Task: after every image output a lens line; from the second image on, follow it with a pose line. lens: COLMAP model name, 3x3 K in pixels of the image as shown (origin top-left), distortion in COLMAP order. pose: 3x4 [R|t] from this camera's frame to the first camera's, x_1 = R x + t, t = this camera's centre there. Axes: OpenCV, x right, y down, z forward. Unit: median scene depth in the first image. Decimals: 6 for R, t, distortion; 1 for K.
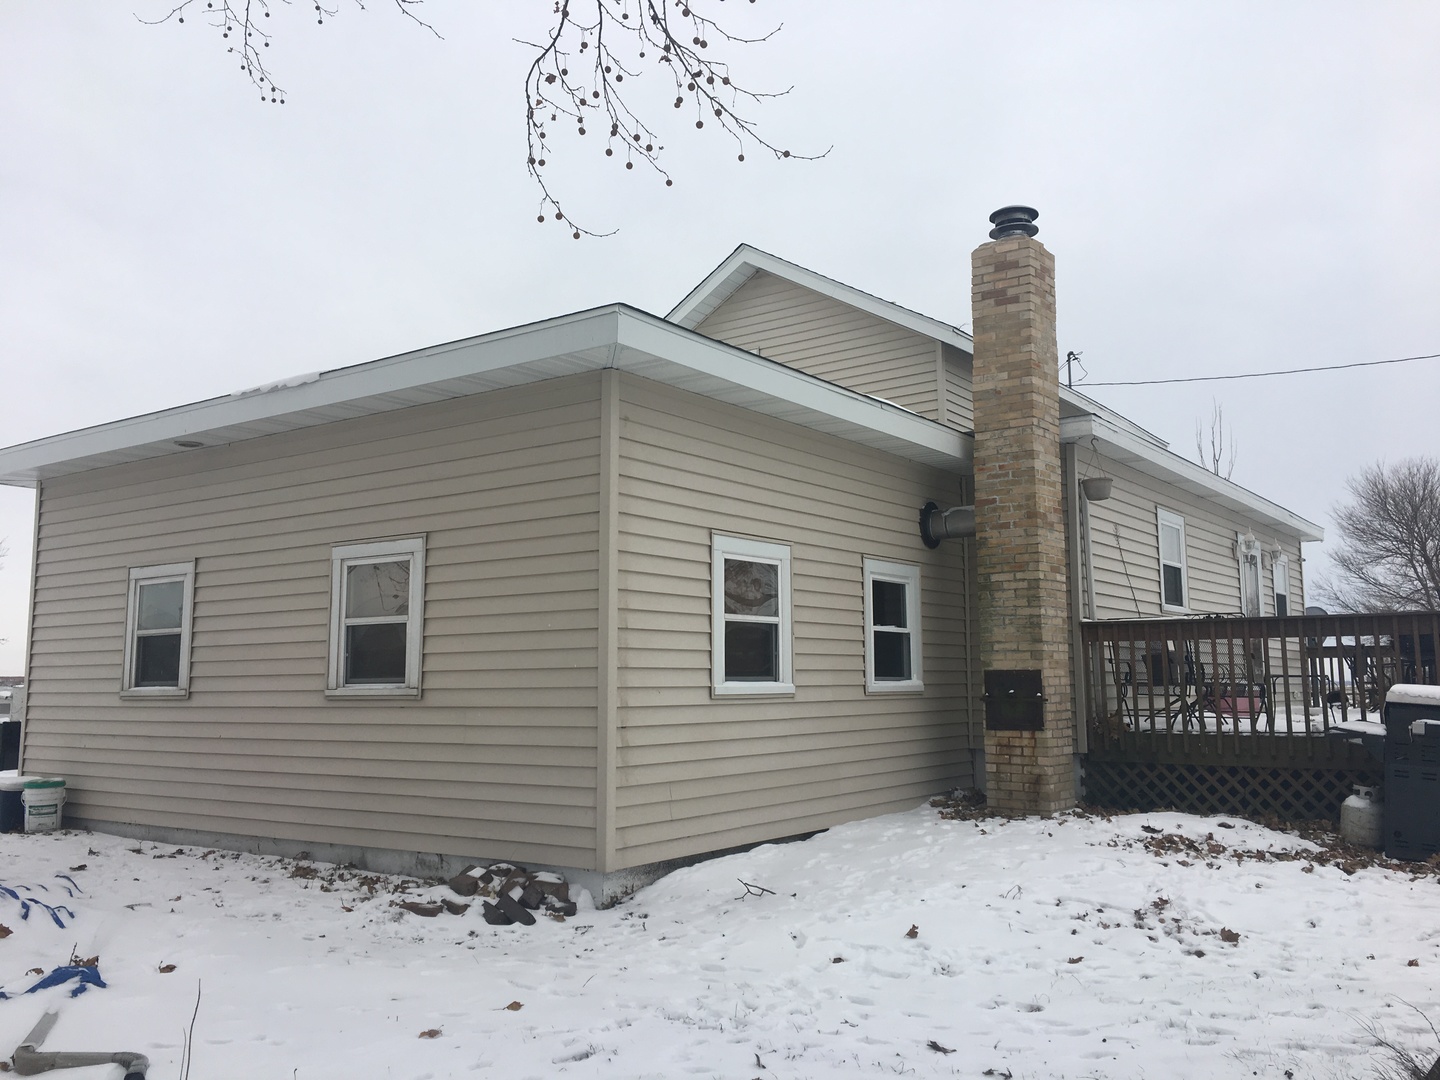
lens RADIAL K [[1254.5, 0, 720.0], [0, 1254.5, 540.0], [0, 0, 1]] dist [0.093407, -0.004668]
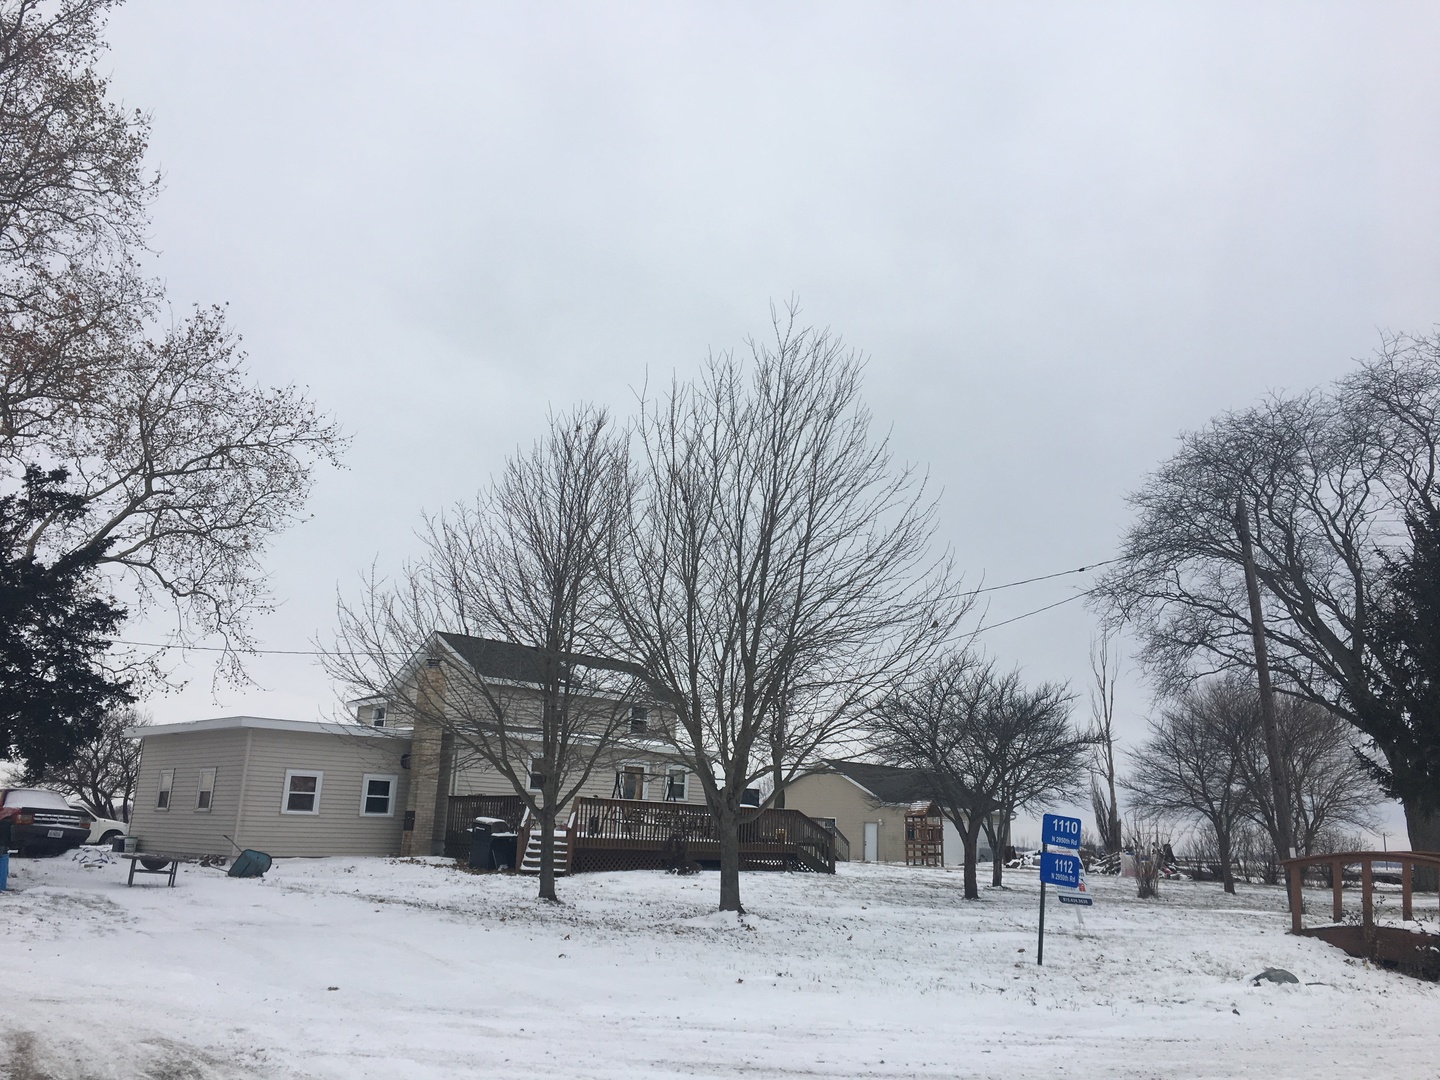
lens RADIAL K [[1254.5, 0, 720.0], [0, 1254.5, 540.0], [0, 0, 1]] dist [0.093407, -0.004668]
pose [[0.981060, -0.002912, -0.193680, 1.812110], [-0.020182, 0.992908, -0.117157, -0.240316], [0.192648, 0.118847, 0.974044, -2.274685]]
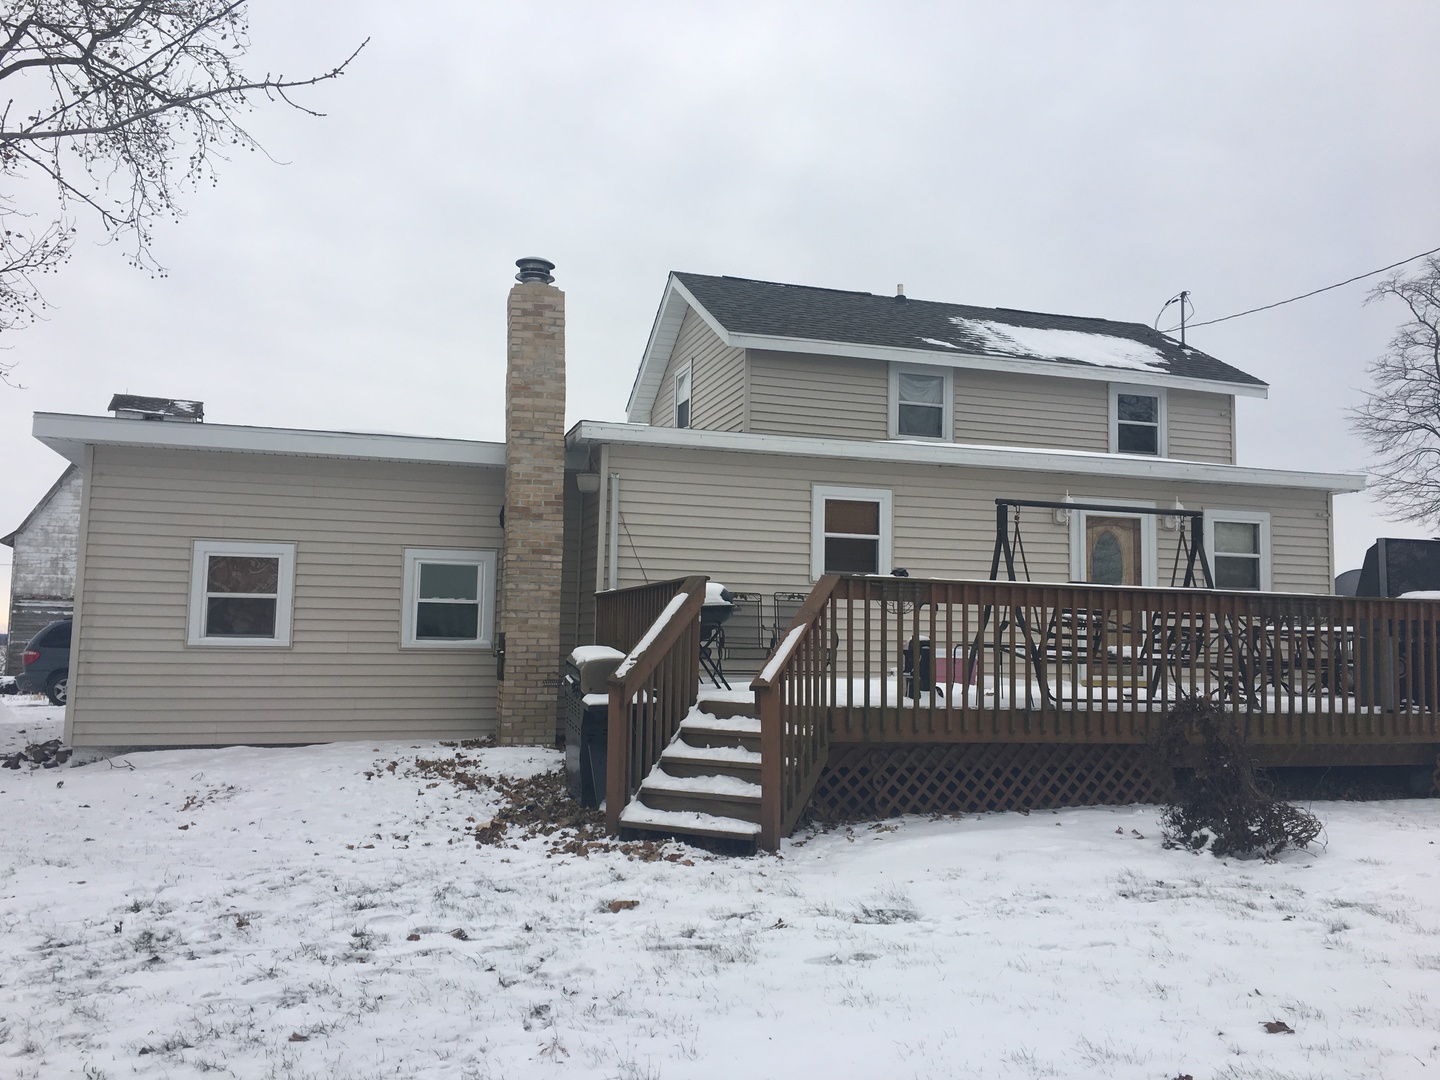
lens RADIAL K [[1254.5, 0, 720.0], [0, 1254.5, 540.0], [0, 0, 1]] dist [0.093407, -0.004668]
pose [[0.800440, -0.032712, -0.598520, 1.318215], [0.047388, 0.998838, 0.008783, 0.010724], [0.597537, -0.035392, 0.801060, 0.132609]]
